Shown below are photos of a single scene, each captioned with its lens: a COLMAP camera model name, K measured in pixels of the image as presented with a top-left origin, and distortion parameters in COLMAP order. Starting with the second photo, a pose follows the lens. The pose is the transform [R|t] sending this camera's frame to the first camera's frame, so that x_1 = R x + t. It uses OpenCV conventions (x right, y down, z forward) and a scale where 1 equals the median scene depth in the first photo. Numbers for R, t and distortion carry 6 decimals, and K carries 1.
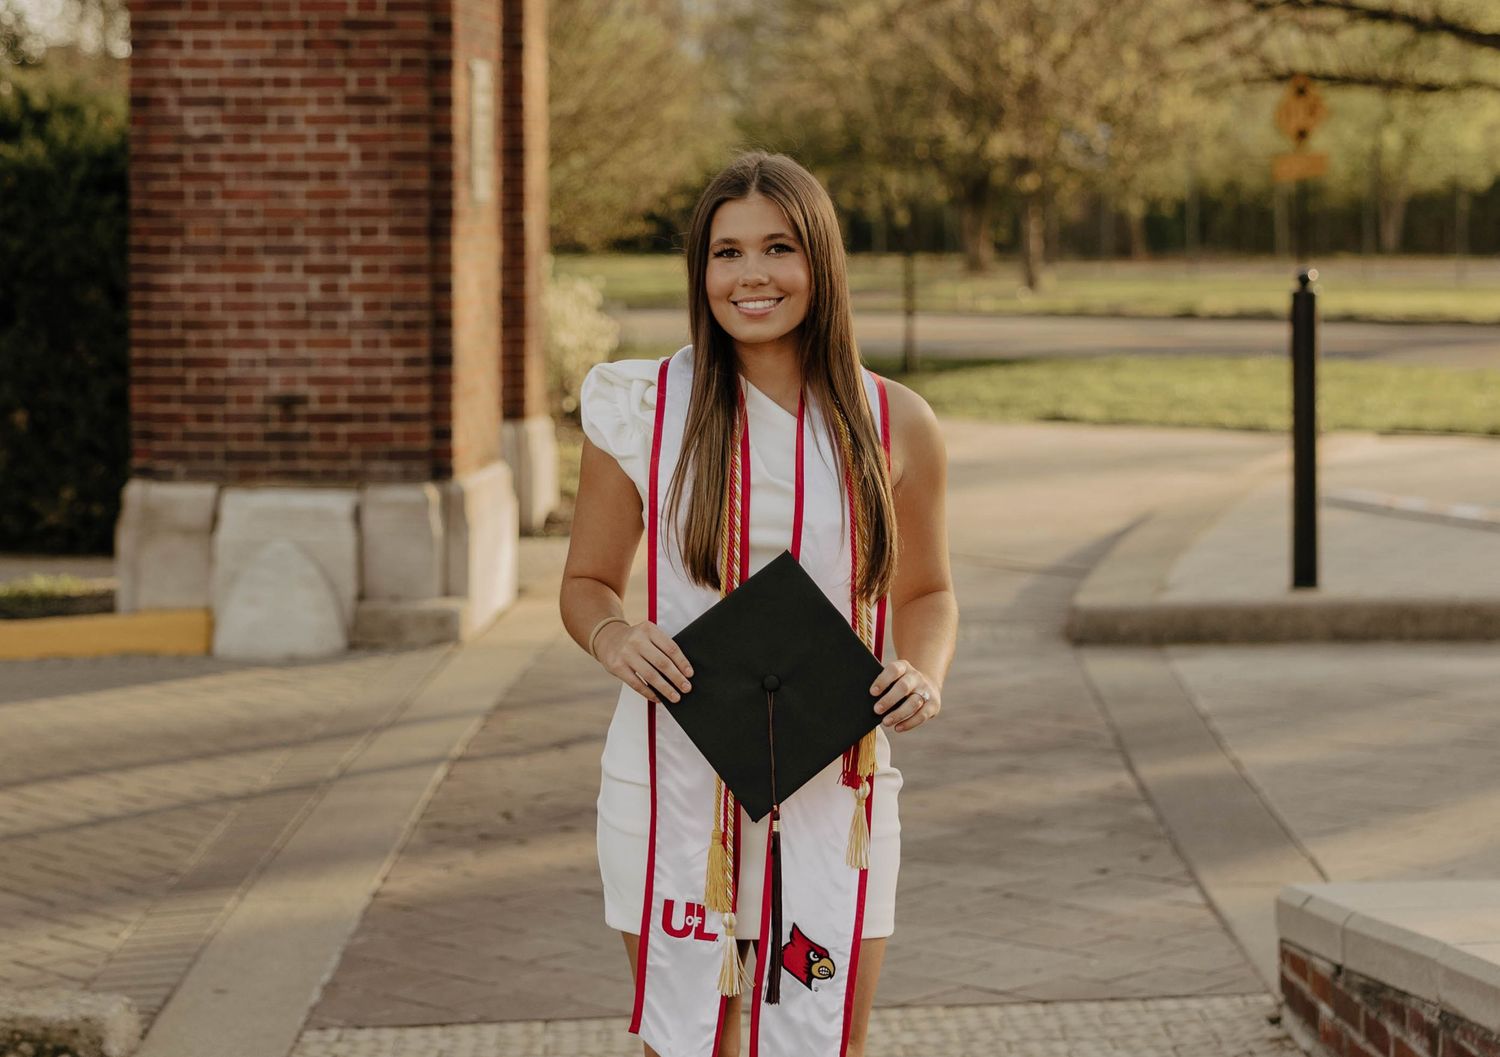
lens RADIAL K [[3714.8, 0, 820.4], [0, 3714.8, 290.4], [0, 0, 1]] dist [0.020331, -0.101744]
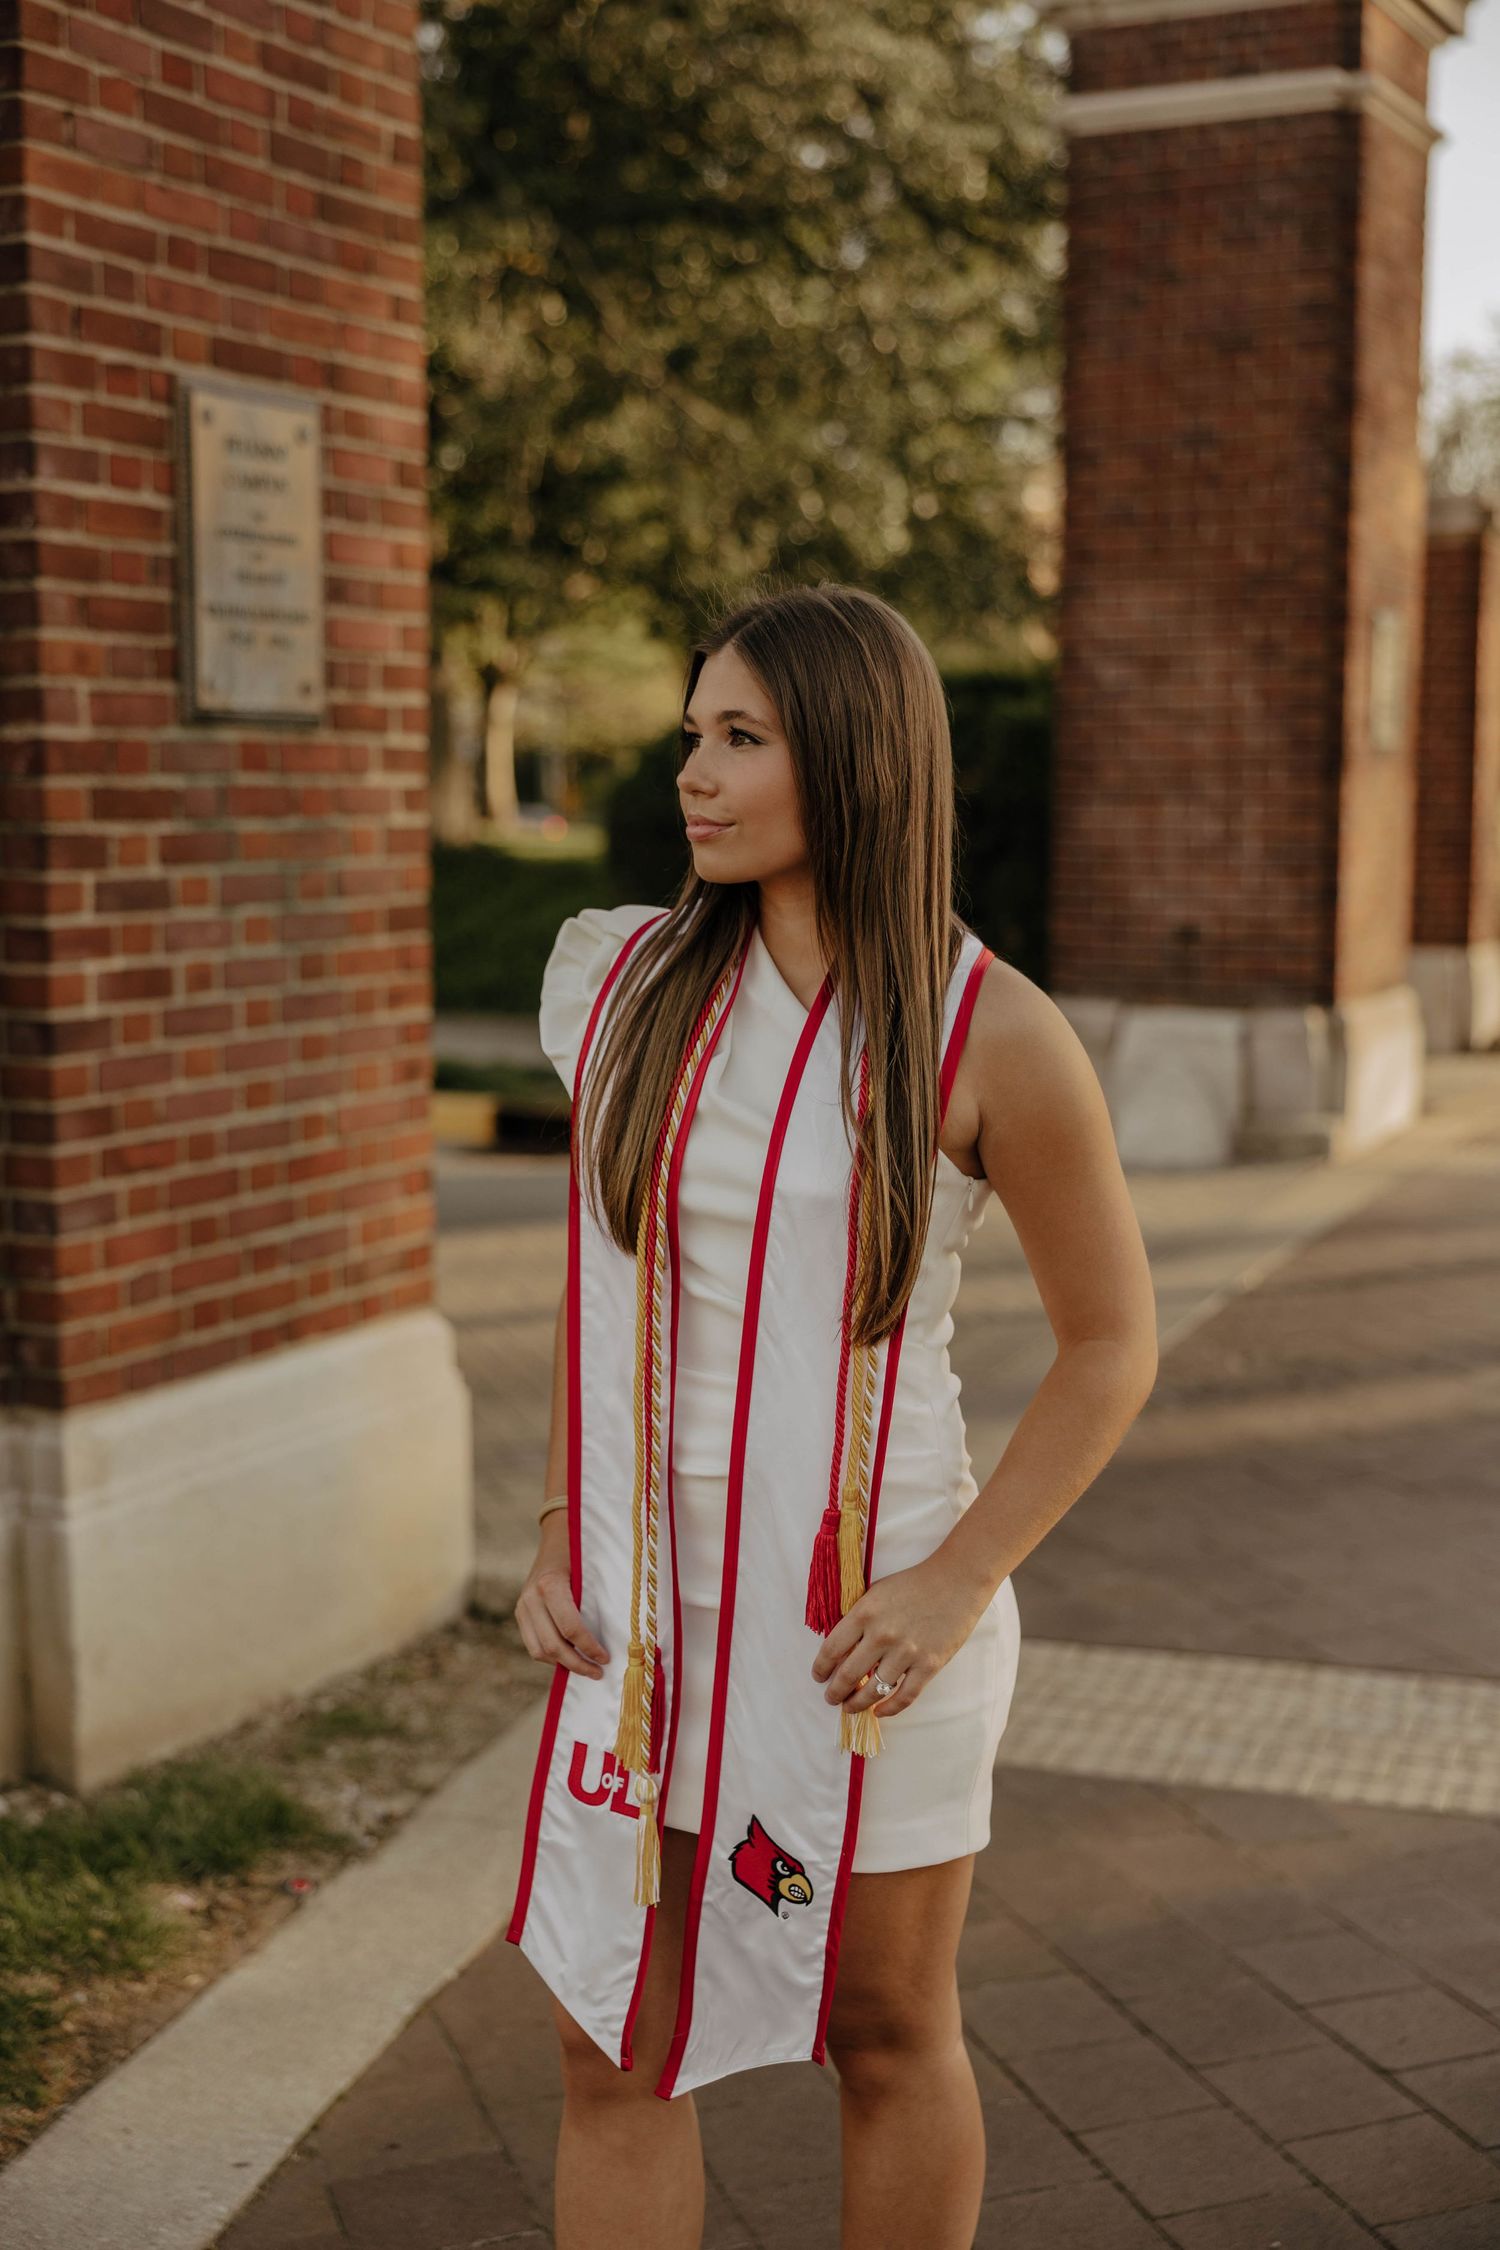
lens RADIAL K [[2848.3, 0, 708.2], [0, 2848.3, 1128.7], [0, 0, 1]] dist [-0.001444, 0.049556]
pose [[0.921482, 0.043599, -0.385967, 0.050784], [-0.004070, 0.994710, 0.102646, 0.001899], [0.388400, -0.093016, 0.916784, 0.175999]]
